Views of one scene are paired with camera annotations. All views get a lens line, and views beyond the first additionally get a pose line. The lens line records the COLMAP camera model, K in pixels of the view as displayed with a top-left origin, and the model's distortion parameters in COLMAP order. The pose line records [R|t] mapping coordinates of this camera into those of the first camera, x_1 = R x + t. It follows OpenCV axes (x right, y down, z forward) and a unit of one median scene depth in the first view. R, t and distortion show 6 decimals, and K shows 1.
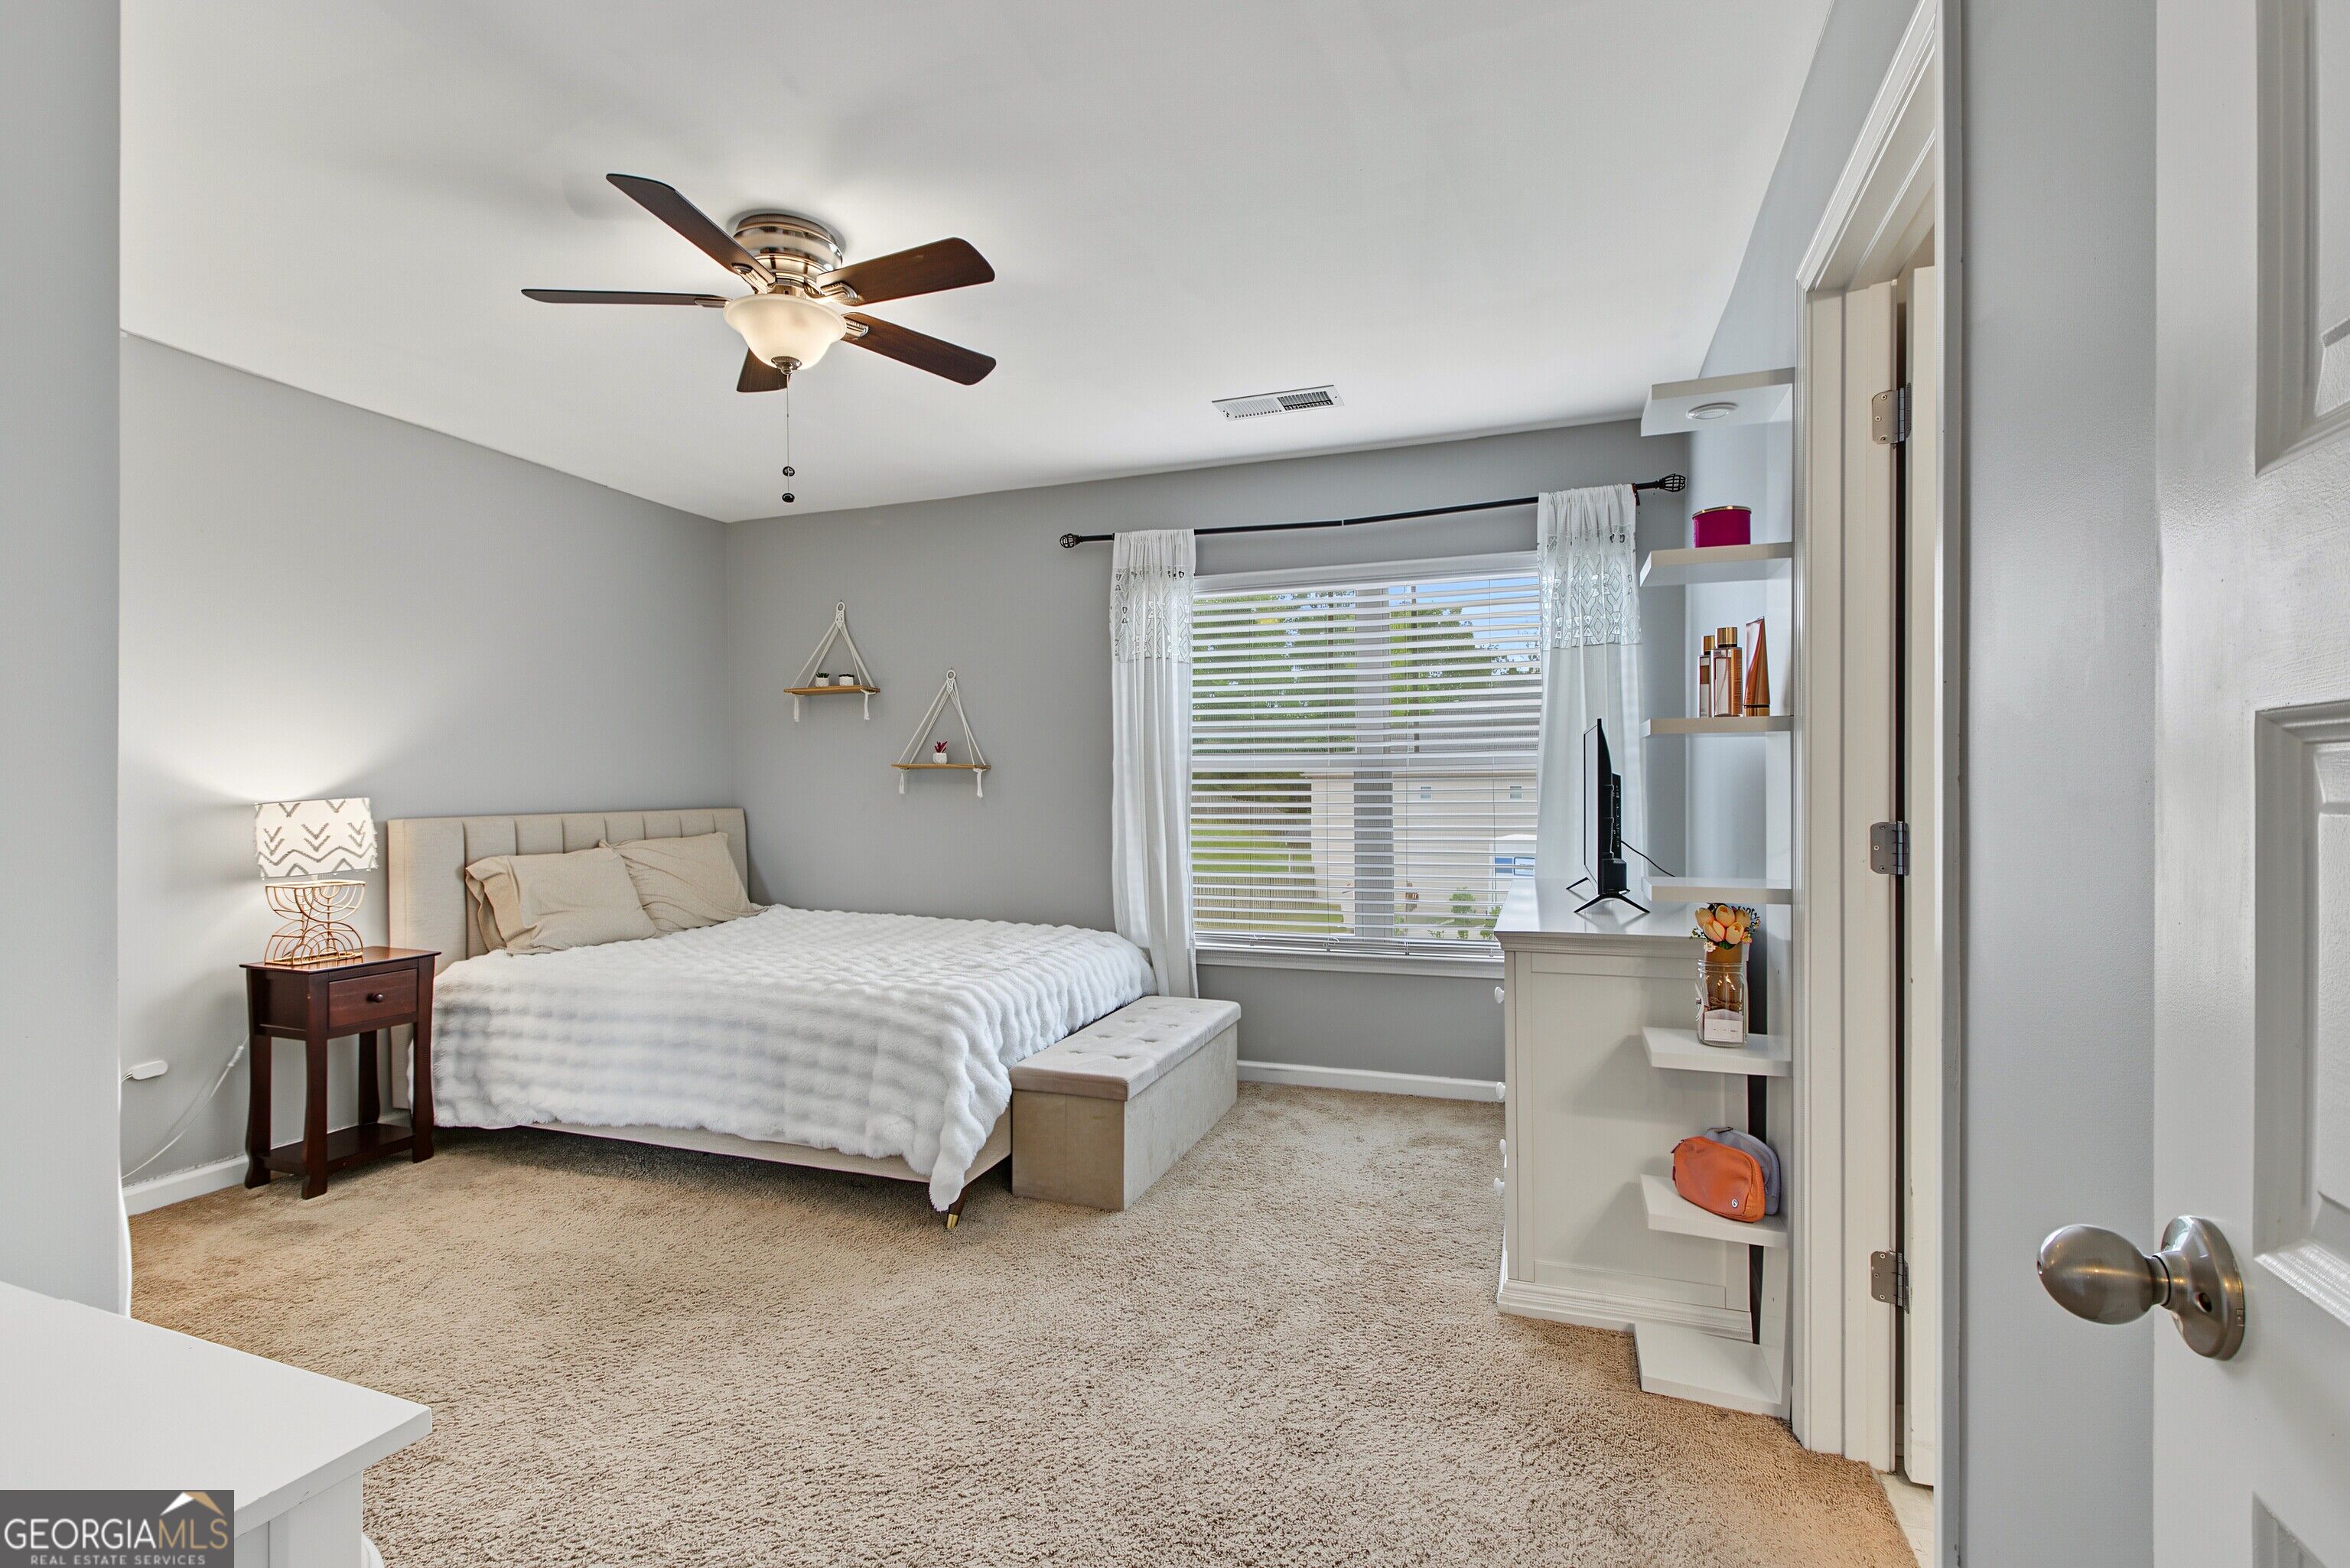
lens RADIAL K [[1128.1, 0, 1133.6], [0, 1128.1, 787.6], [0, 0, 1]] dist [0.000646, 0.000153]
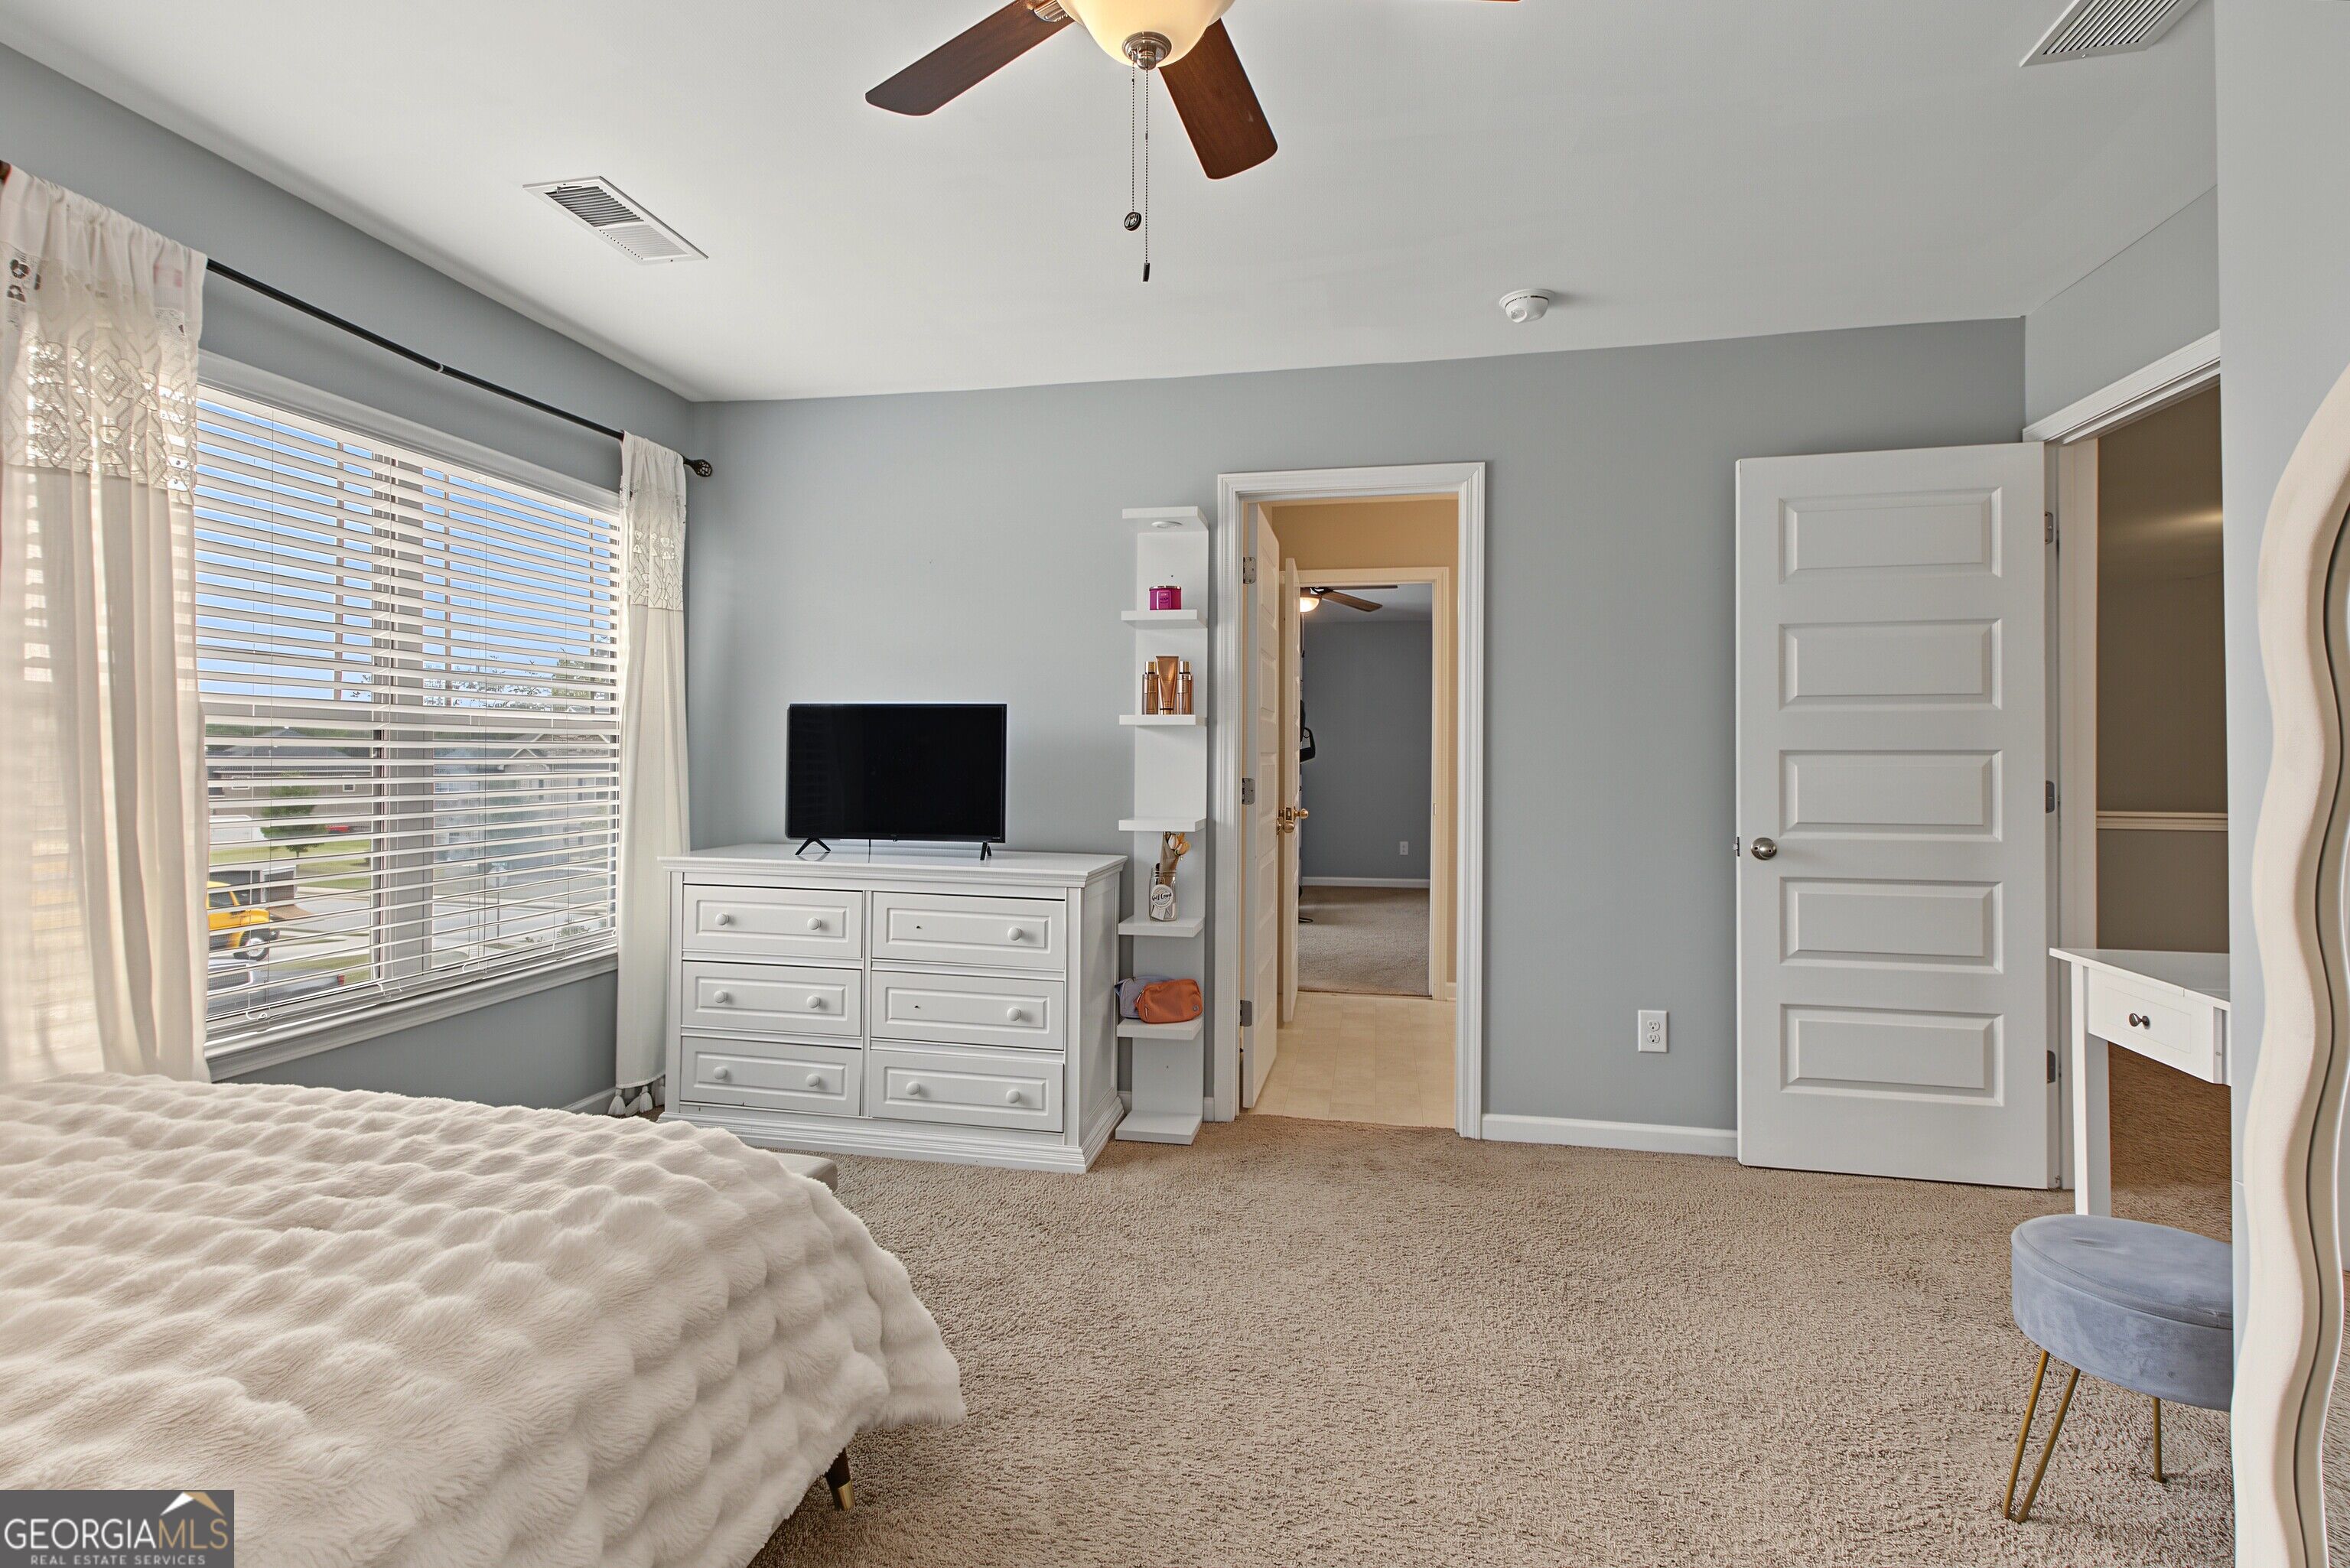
lens RADIAL K [[1074.8, 0, 1175.0], [0, 1074.8, 784.0], [0, 0, 1]] dist [0.001724, 0.000082]
pose [[-0.177121, -0.022364, 0.983935, -0.572342], [0.005198, 0.999707, 0.023659, 0.001813], [-0.984175, 0.009305, -0.176953, 0.730180]]
